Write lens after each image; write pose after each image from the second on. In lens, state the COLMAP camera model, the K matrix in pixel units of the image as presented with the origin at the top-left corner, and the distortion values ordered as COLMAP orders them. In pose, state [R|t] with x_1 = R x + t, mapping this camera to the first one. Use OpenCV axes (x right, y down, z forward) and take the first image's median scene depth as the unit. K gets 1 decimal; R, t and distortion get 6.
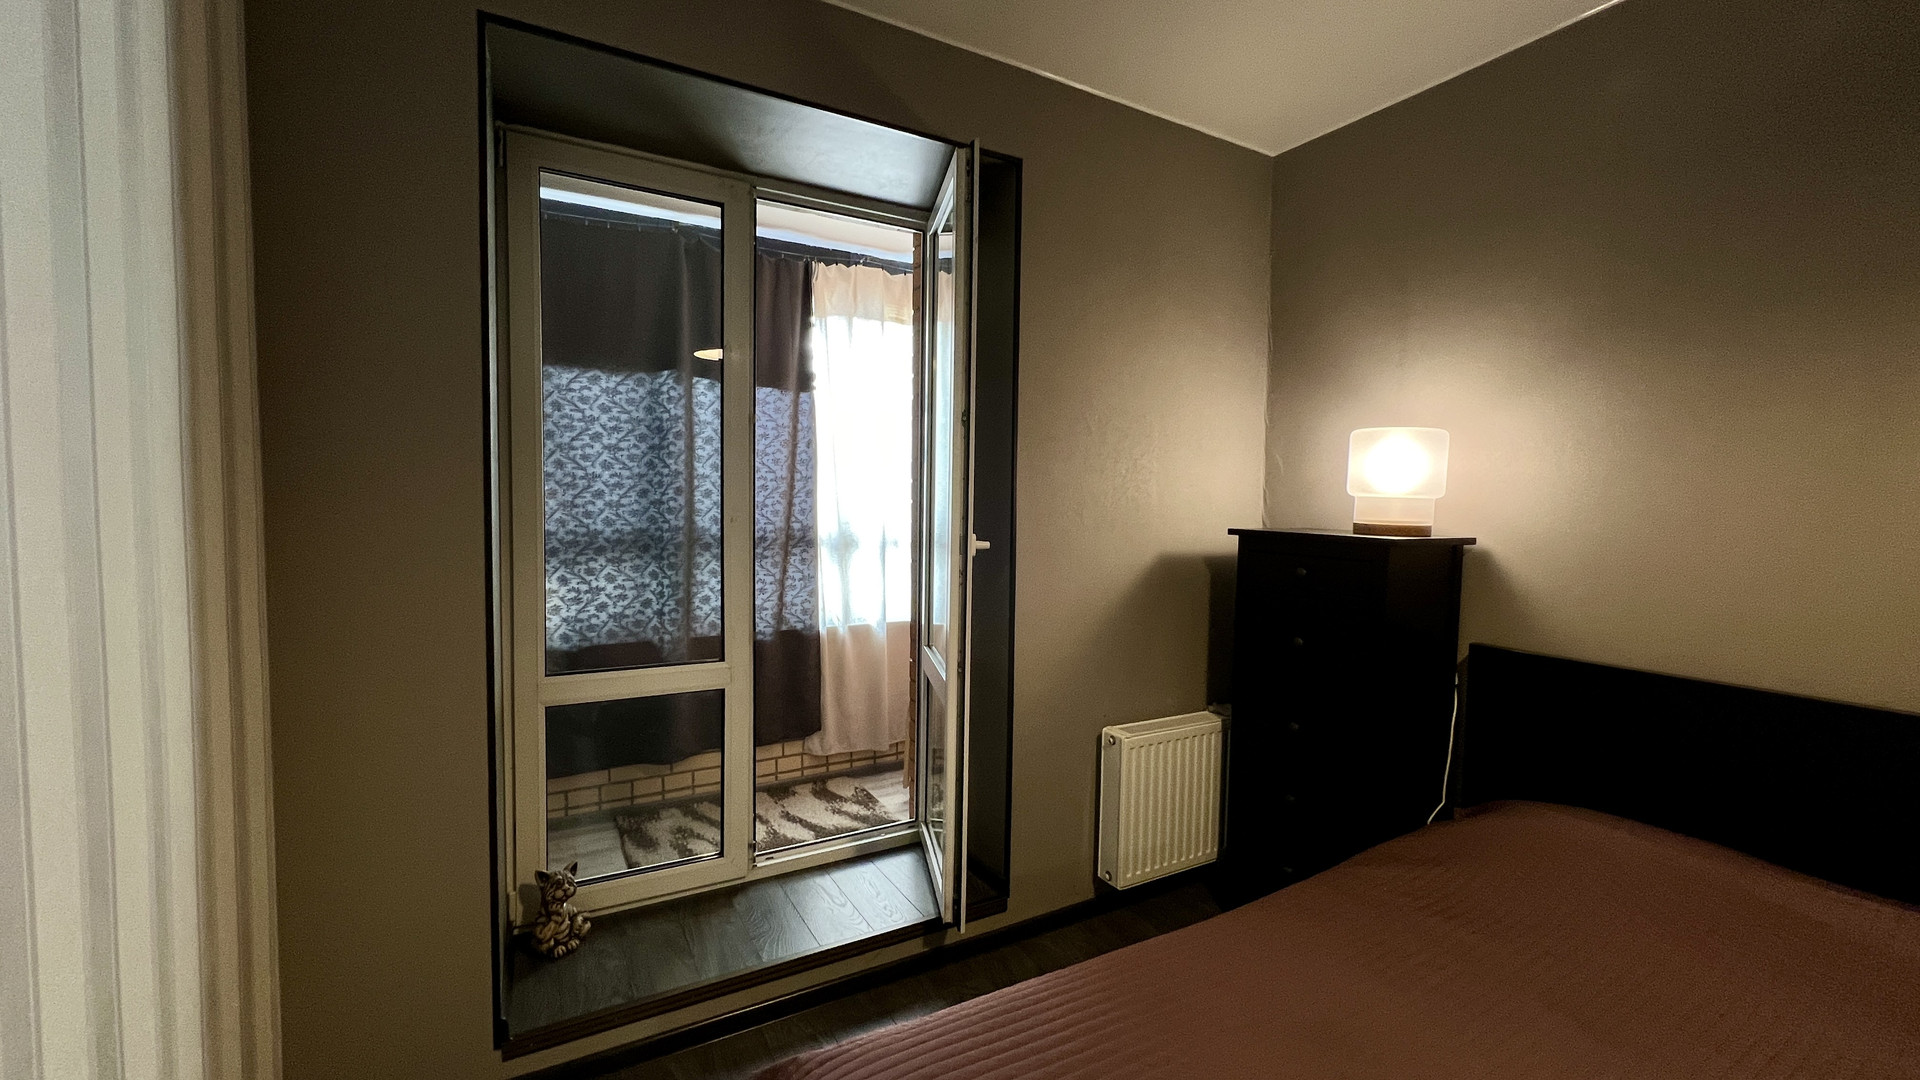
lens RADIAL K [[768.2, 0, 959.2], [0, 768.2, 525.3], [0, 0, 1]] dist [-0.003483, 0.001494]
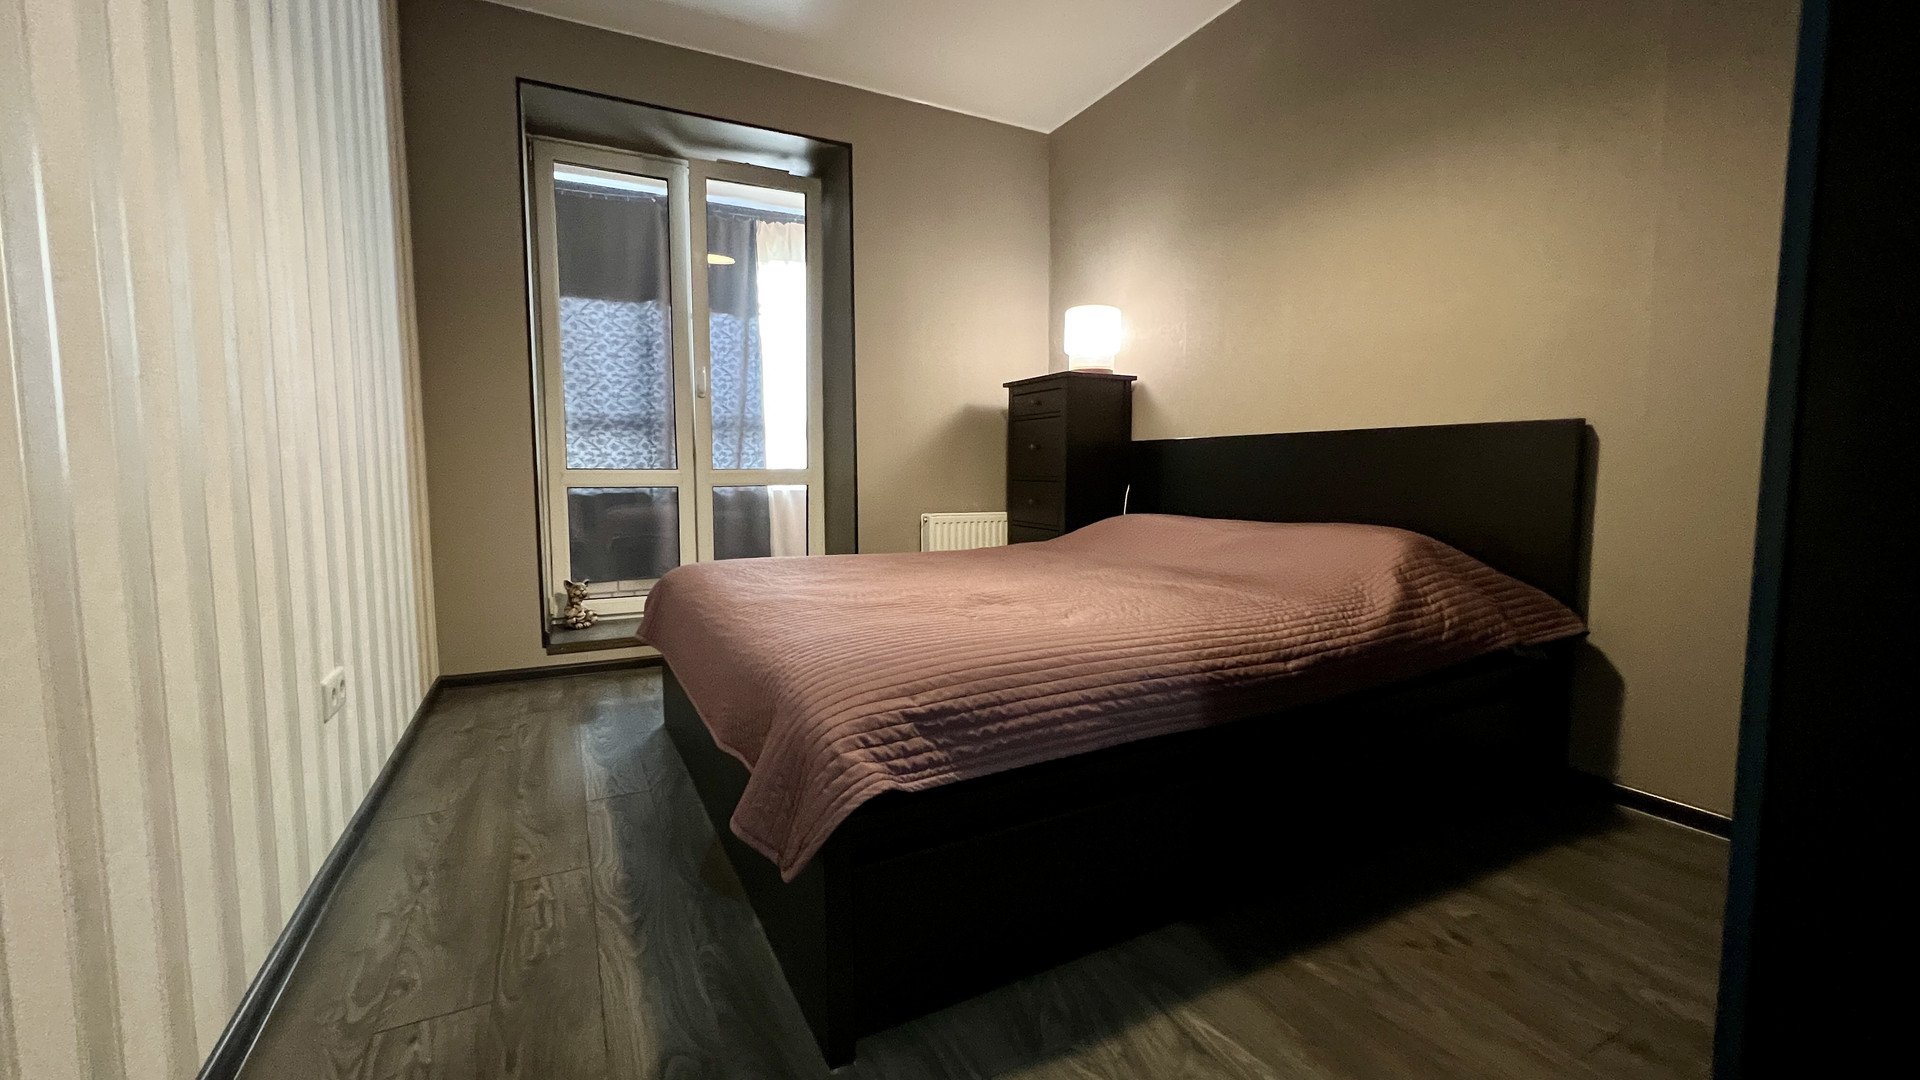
lens RADIAL K [[768.2, 0, 959.0], [0, 768.2, 526.6], [0, 0, 1]] dist [-0.003483, 0.001494]
pose [[0.999070, -0.013818, -0.040838, 0.244057], [0.015143, 0.999363, 0.032310, 0.180853], [0.040366, -0.032898, 0.998643, -0.409351]]
